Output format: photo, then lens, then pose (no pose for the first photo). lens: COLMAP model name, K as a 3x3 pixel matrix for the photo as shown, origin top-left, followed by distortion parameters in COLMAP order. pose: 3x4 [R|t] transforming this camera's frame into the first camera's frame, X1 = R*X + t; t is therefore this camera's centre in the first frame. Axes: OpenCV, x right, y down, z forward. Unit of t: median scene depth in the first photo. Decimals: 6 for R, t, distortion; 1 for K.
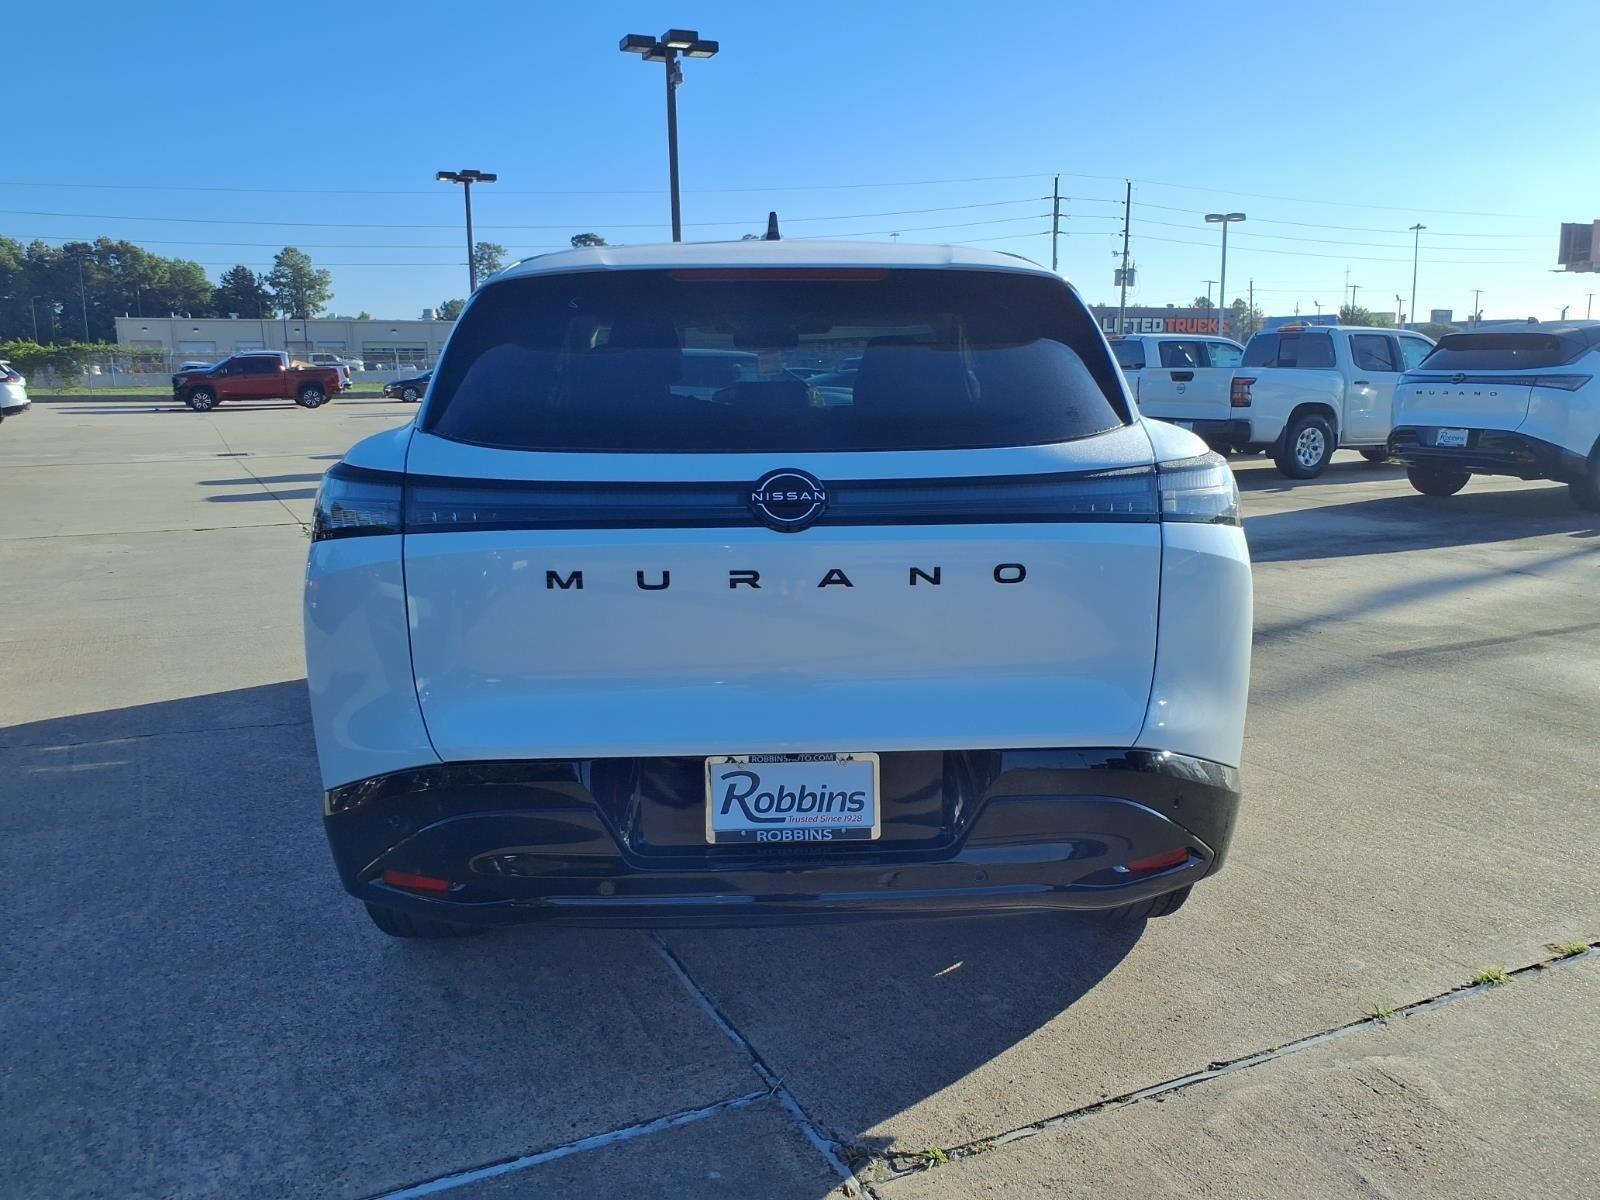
lens RADIAL K [[1293.5, 0, 819.4], [0, 1293.5, 579.3], [0, 0, 1]] dist [0.024943, -0.028429]
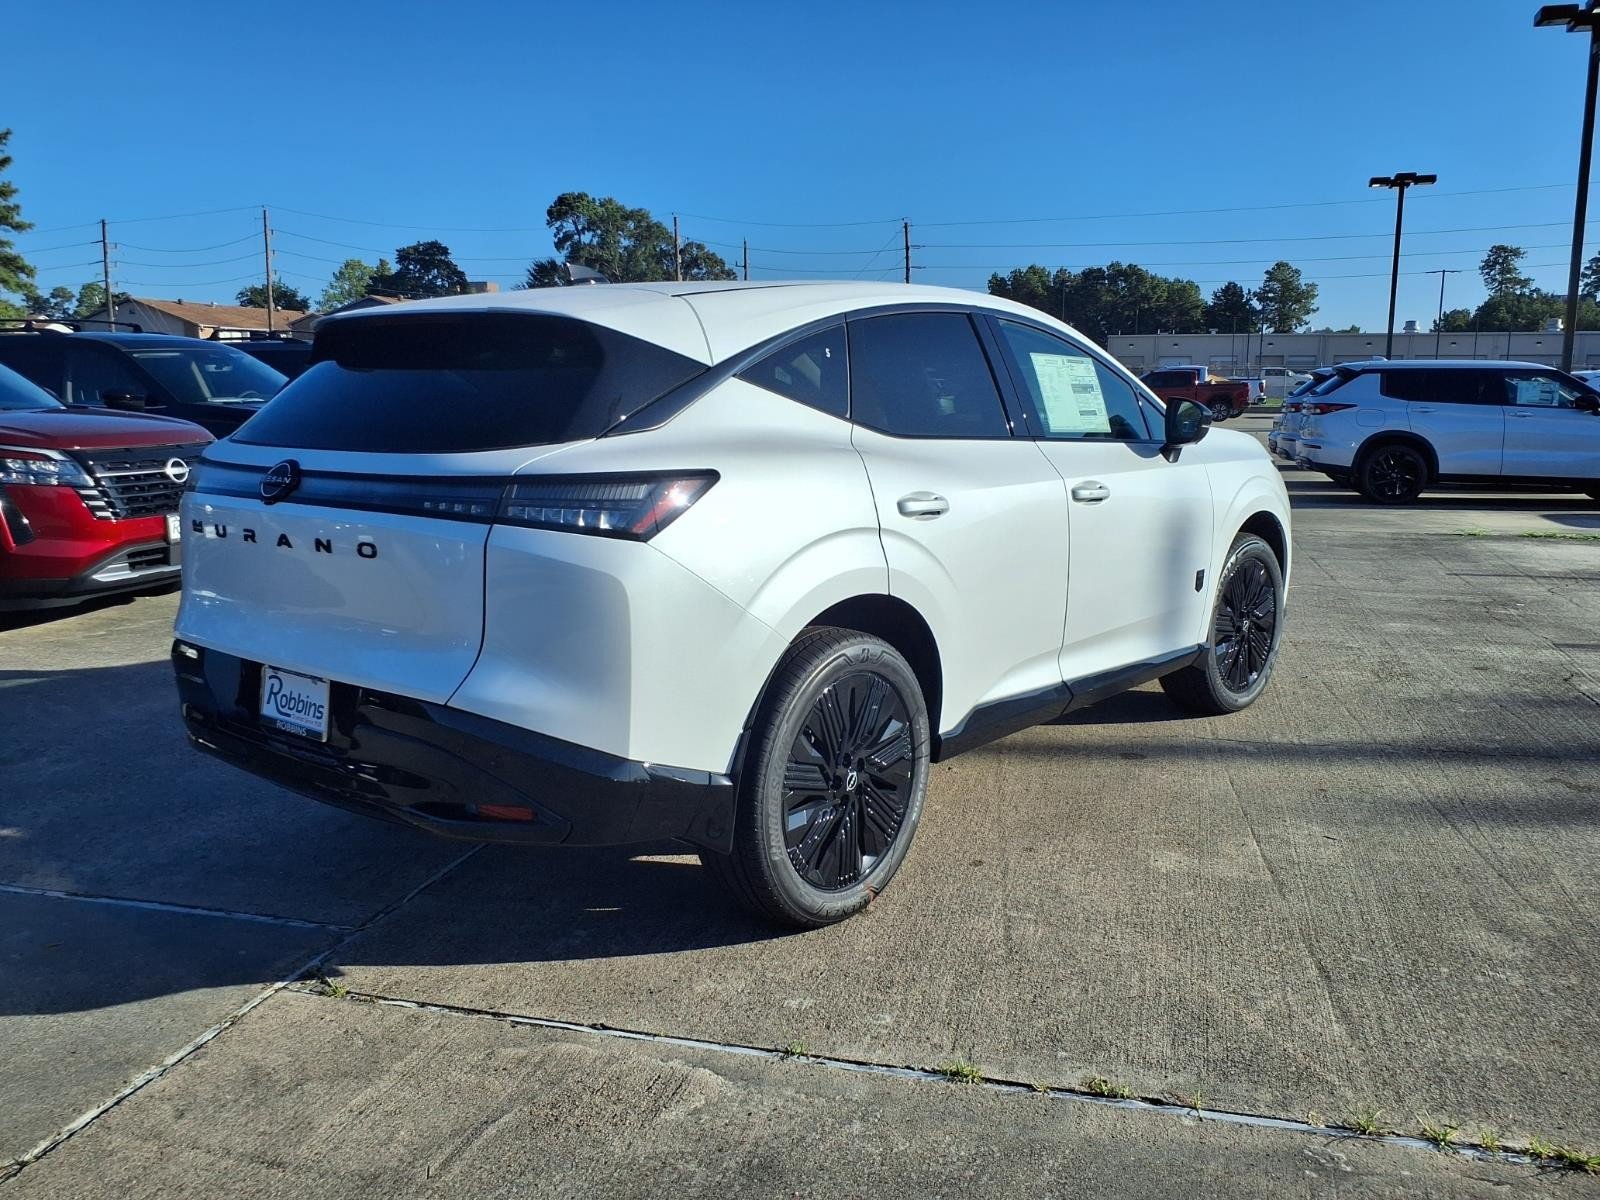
lens RADIAL K [[1293.5, 0, 798.3], [0, 1293.5, 592.8], [0, 0, 1]] dist [0.024943, -0.028429]
pose [[0.753963, 0.115282, -0.646722, 1.255058], [-0.115590, 0.992403, 0.042143, -0.064348], [0.646667, 0.042980, 0.761560, 0.290368]]
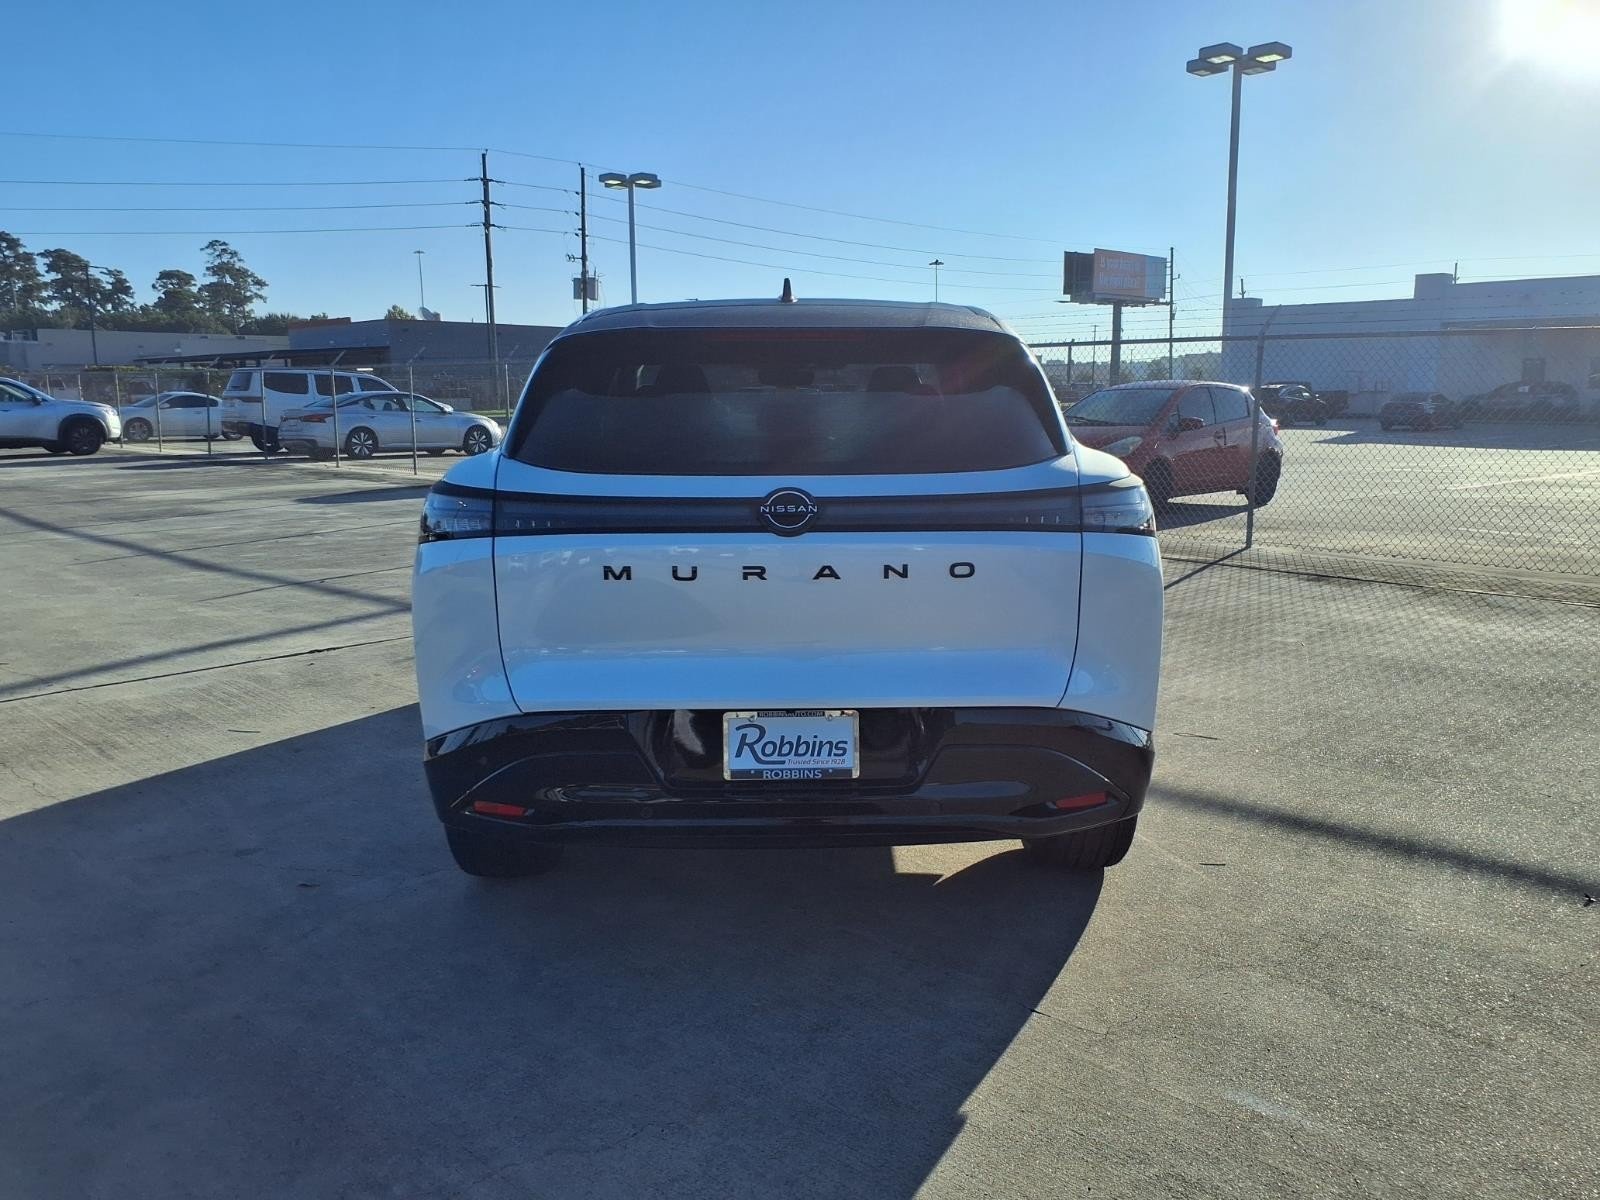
lens RADIAL K [[1293.5, 0, 804.7], [0, 1293.5, 597.7], [0, 0, 1]] dist [0.024943, -0.028429]
pose [[0.999053, 0.009407, -0.042474, 0.045477], [-0.009410, 0.999956, 0.000131, 0.022726], [0.042473, 0.000269, 0.999098, -0.276562]]
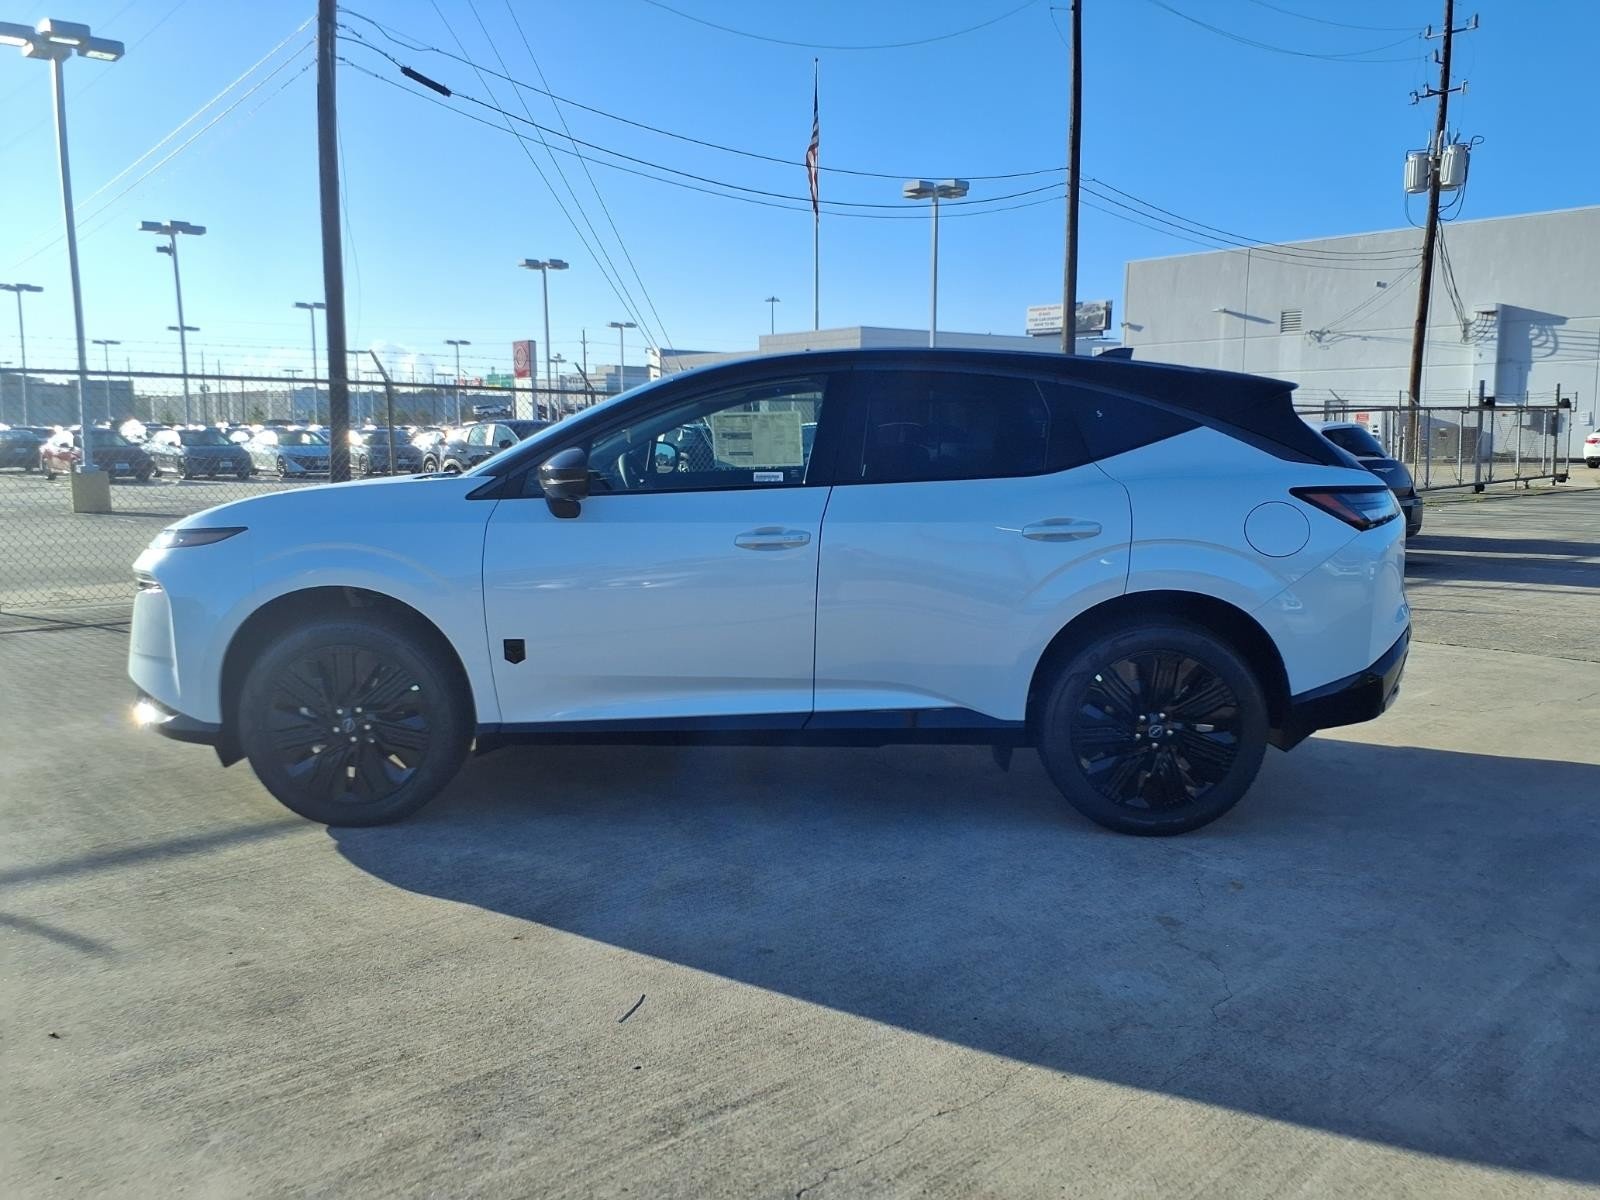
lens RADIAL K [[1293.5, 0, 796.0], [0, 1293.5, 605.7], [0, 0, 1]] dist [0.024943, -0.028429]
pose [[0.085690, -0.130368, 0.987756, -2.356362], [0.162827, 0.979906, 0.115207, -0.270969], [-0.982927, 0.150961, 0.105195, 1.666951]]
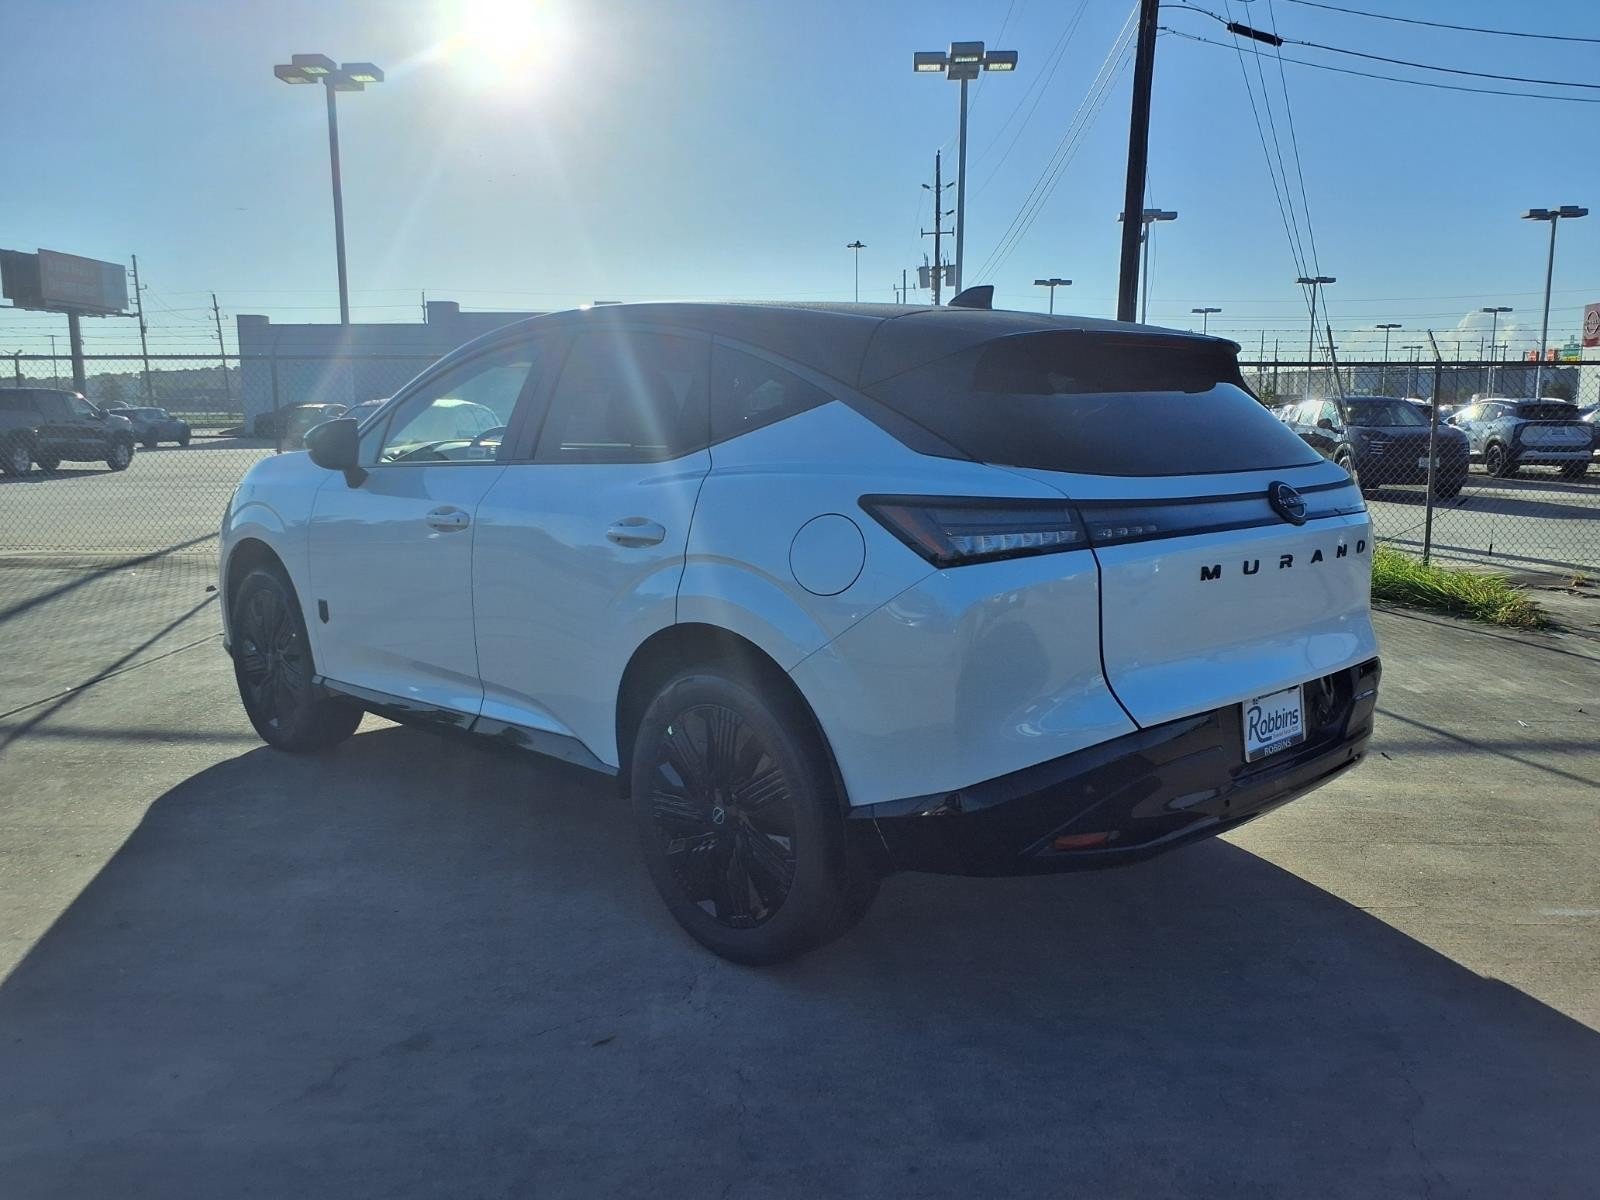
lens RADIAL K [[1293.5, 0, 809.9], [0, 1293.5, 605.8], [0, 0, 1]] dist [0.024943, -0.028429]
pose [[0.751986, -0.094527, 0.652366, -1.280228], [0.101561, 0.994462, 0.027025, -0.040244], [-0.651308, 0.045932, 0.757422, 0.267264]]
